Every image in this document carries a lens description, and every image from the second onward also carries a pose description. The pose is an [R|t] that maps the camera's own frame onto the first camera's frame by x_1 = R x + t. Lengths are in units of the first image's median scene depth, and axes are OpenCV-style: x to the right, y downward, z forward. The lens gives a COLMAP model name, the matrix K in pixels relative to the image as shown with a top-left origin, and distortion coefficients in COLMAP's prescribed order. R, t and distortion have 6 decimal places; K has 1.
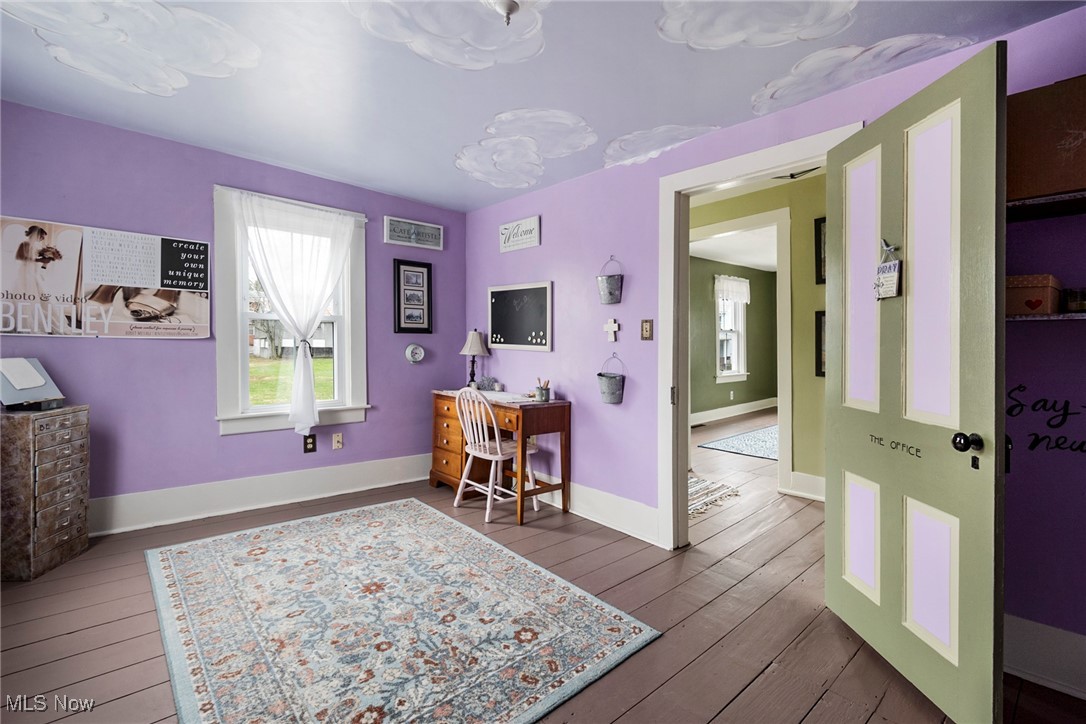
lens RADIAL K [[478.1, 0, 558.3], [0, 478.1, 343.8], [0, 0, 1]] dist [0.000440, -0.000092]
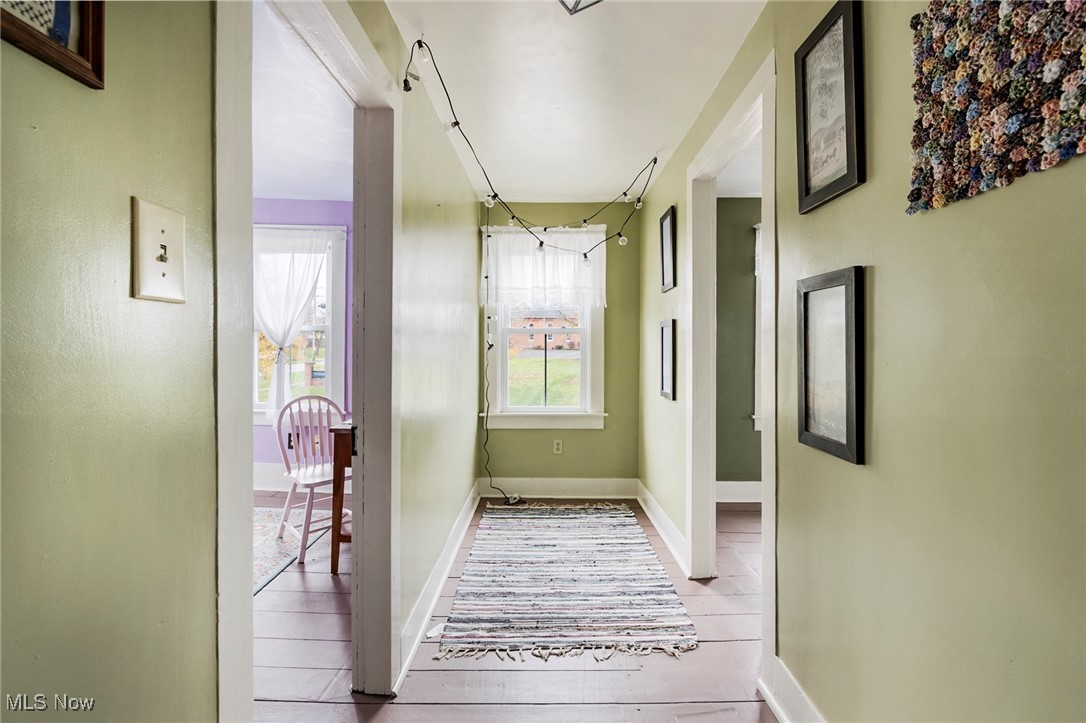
lens RADIAL K [[478.1, 0, 558.3], [0, 478.1, 343.3], [0, 0, 1]] dist [0.000440, -0.000092]
pose [[0.739150, -0.007187, -0.673502, 0.684620], [-0.007444, 0.999795, -0.018839, -0.003133], [0.673499, 0.018939, 0.738945, 0.588057]]
